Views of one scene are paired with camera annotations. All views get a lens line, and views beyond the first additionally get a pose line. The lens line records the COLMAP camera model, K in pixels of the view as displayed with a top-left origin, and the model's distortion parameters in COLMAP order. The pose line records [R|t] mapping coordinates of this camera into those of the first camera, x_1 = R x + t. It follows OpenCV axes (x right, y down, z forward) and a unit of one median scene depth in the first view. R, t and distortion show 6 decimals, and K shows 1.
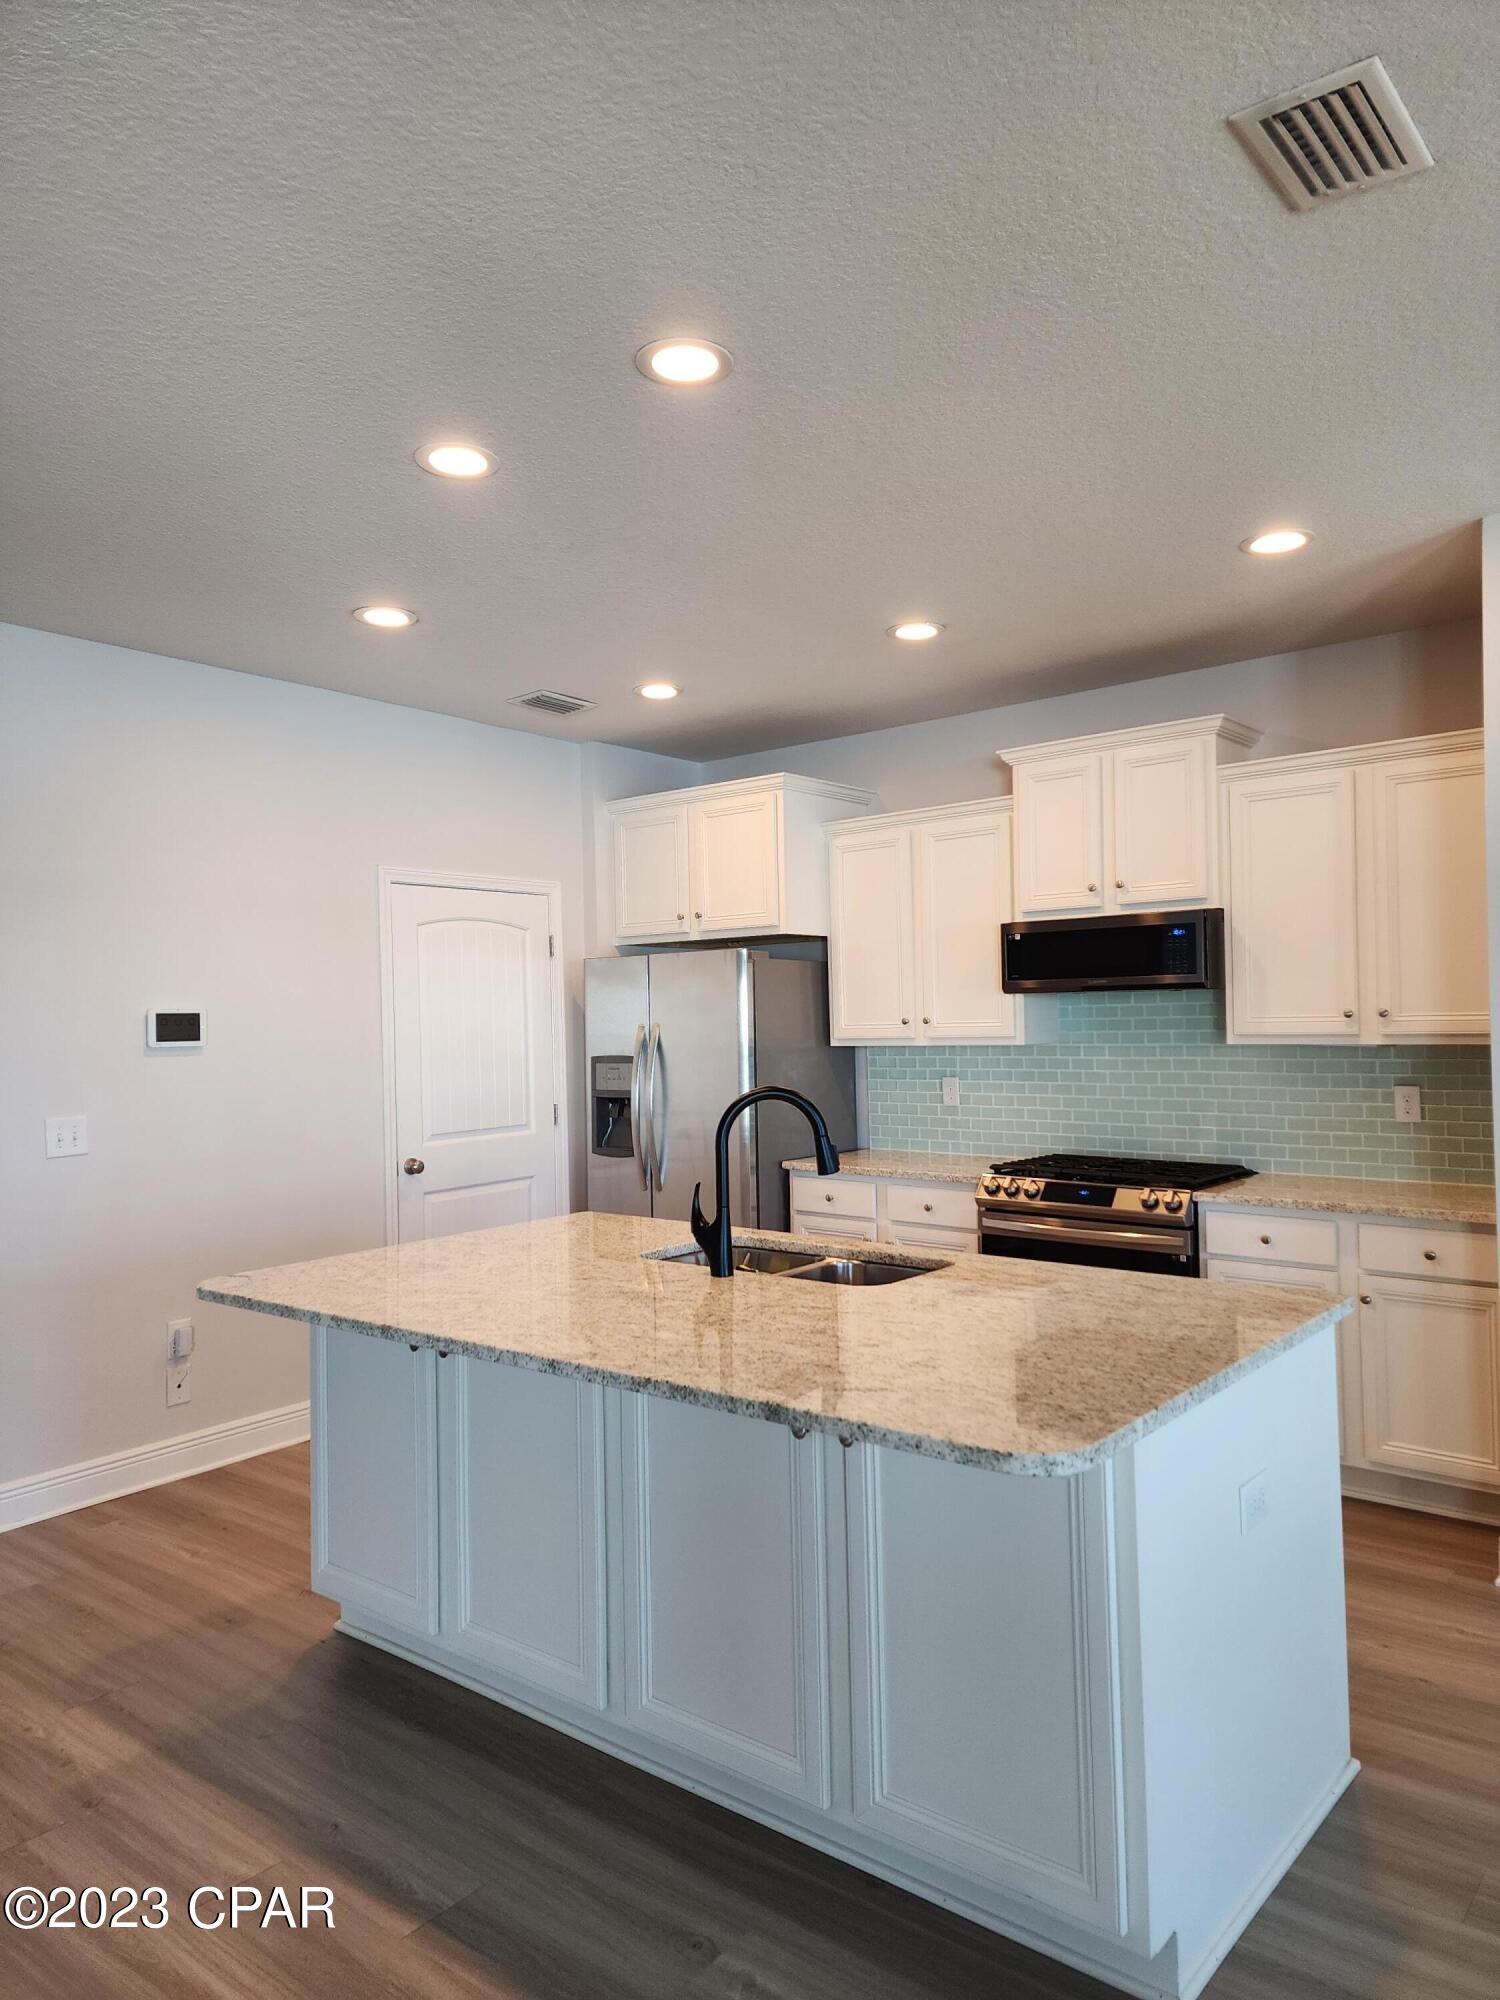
lens RADIAL K [[1337.9, 0, 758.0], [0, 1337.9, 1005.9], [0, 0, 1]] dist [0.085961, -0.078137]
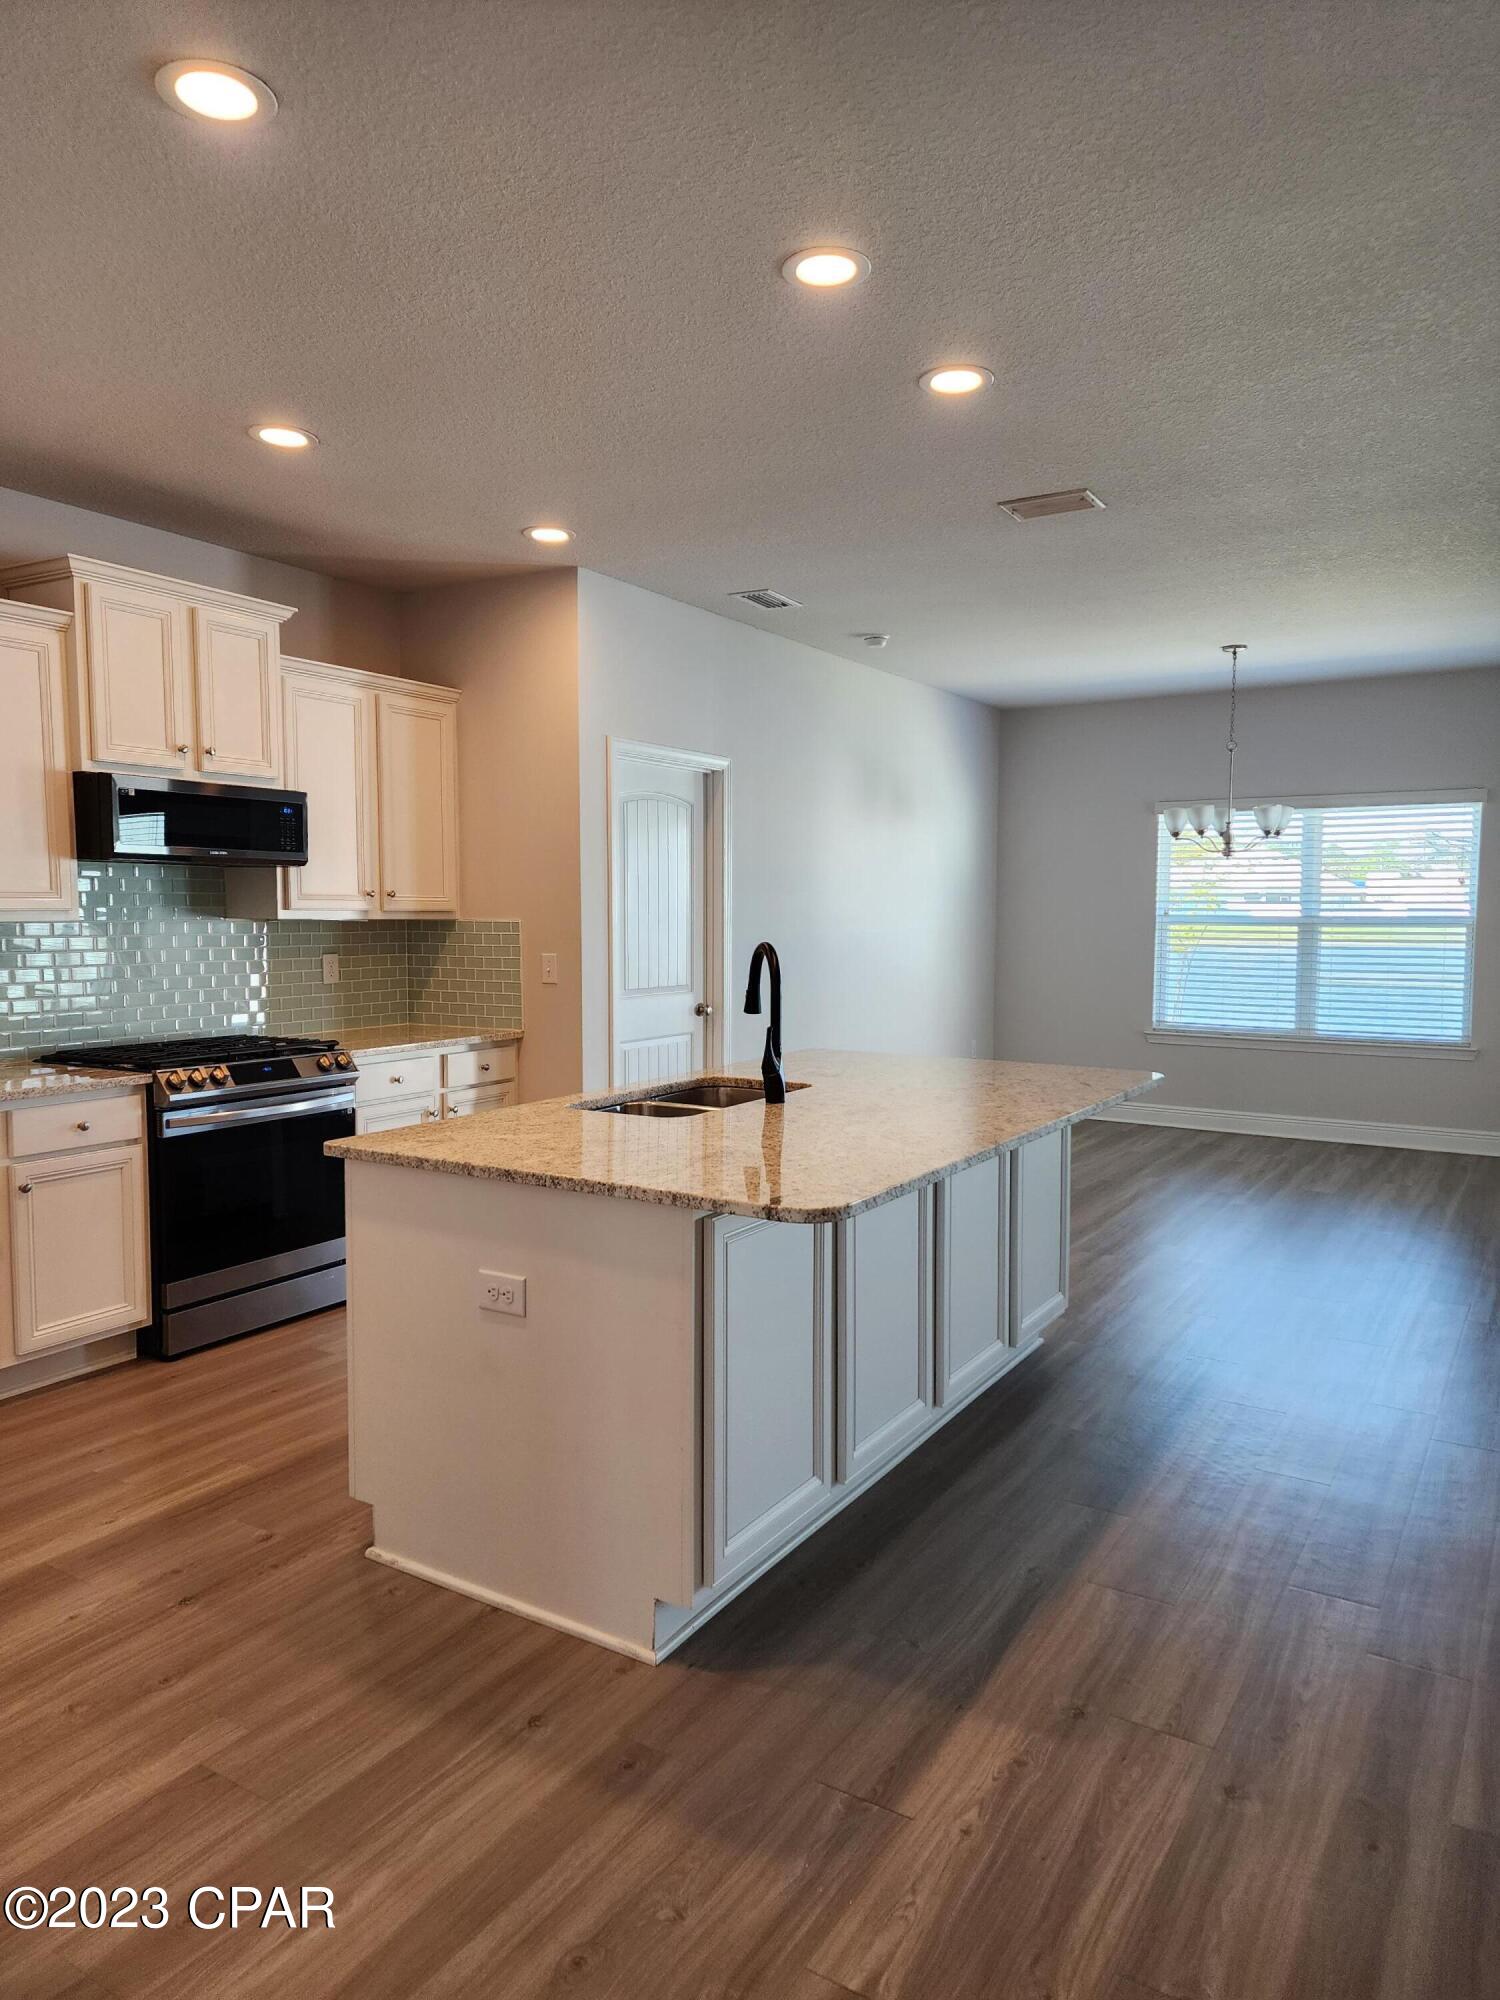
lens RADIAL K [[1337.9, 0, 758.0], [0, 1337.9, 1005.9], [0, 0, 1]] dist [0.085961, -0.078137]
pose [[-0.137827, -0.054172, 0.988974, -0.739660], [-0.009917, 0.998529, 0.053314, 0.034809], [-0.990407, -0.002460, -0.138161, 0.741431]]
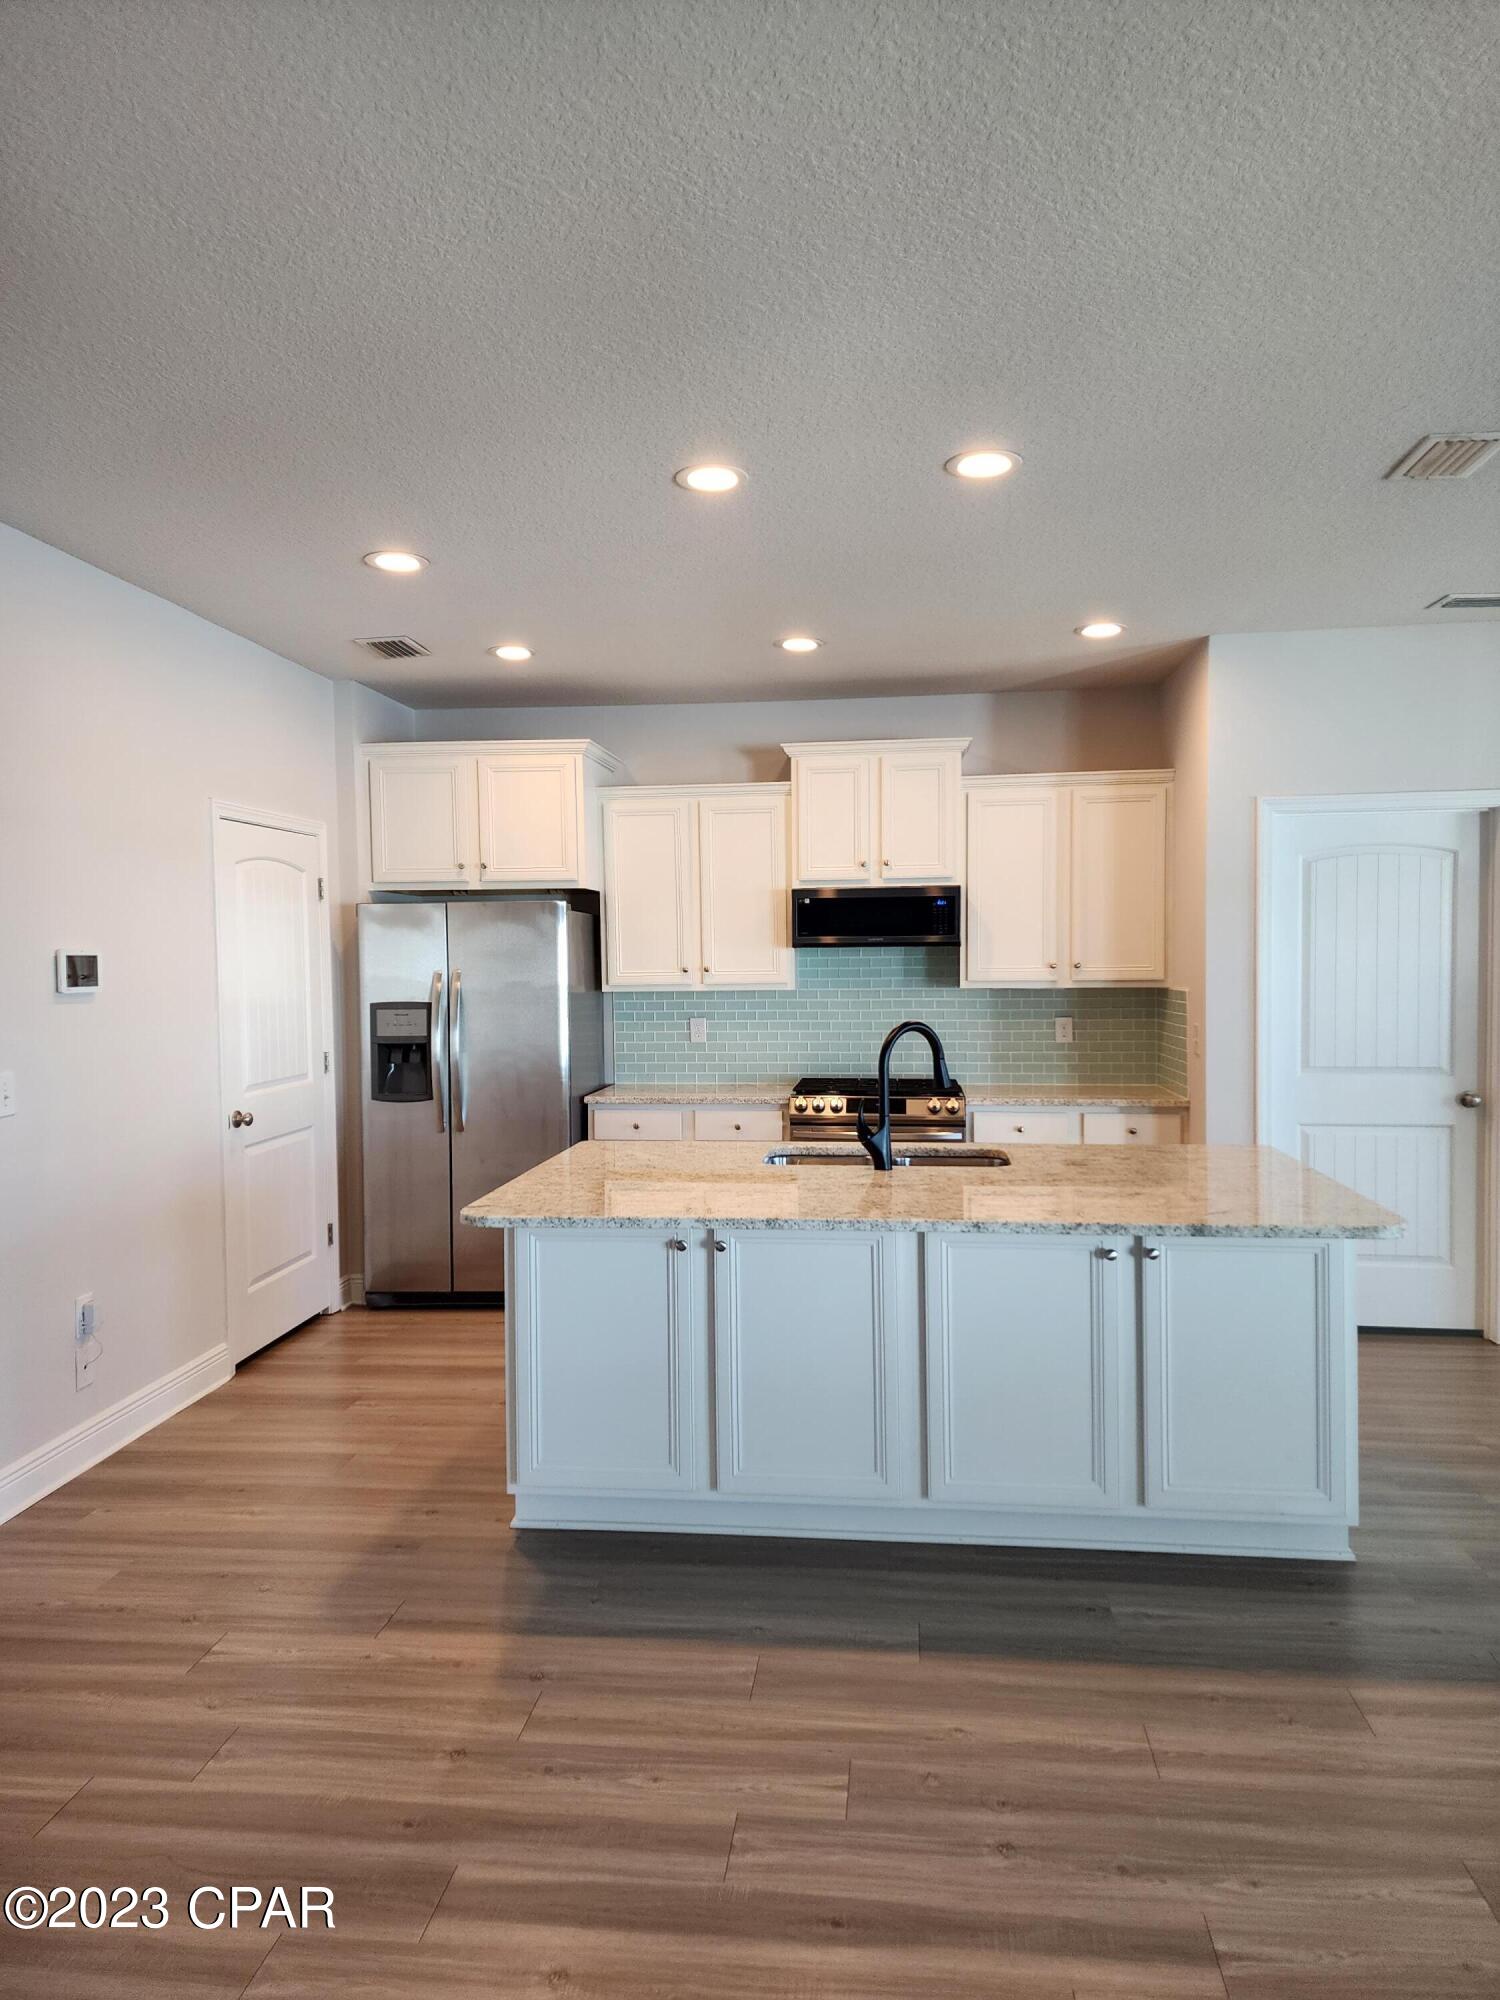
lens RADIAL K [[1337.9, 0, 758.0], [0, 1337.9, 1005.9], [0, 0, 1]] dist [0.085961, -0.078137]
pose [[0.840692, -0.009481, 0.541430, -0.512228], [-0.011456, 0.999312, 0.035286, 0.001523], [-0.541392, -0.035867, 0.840005, 0.002297]]
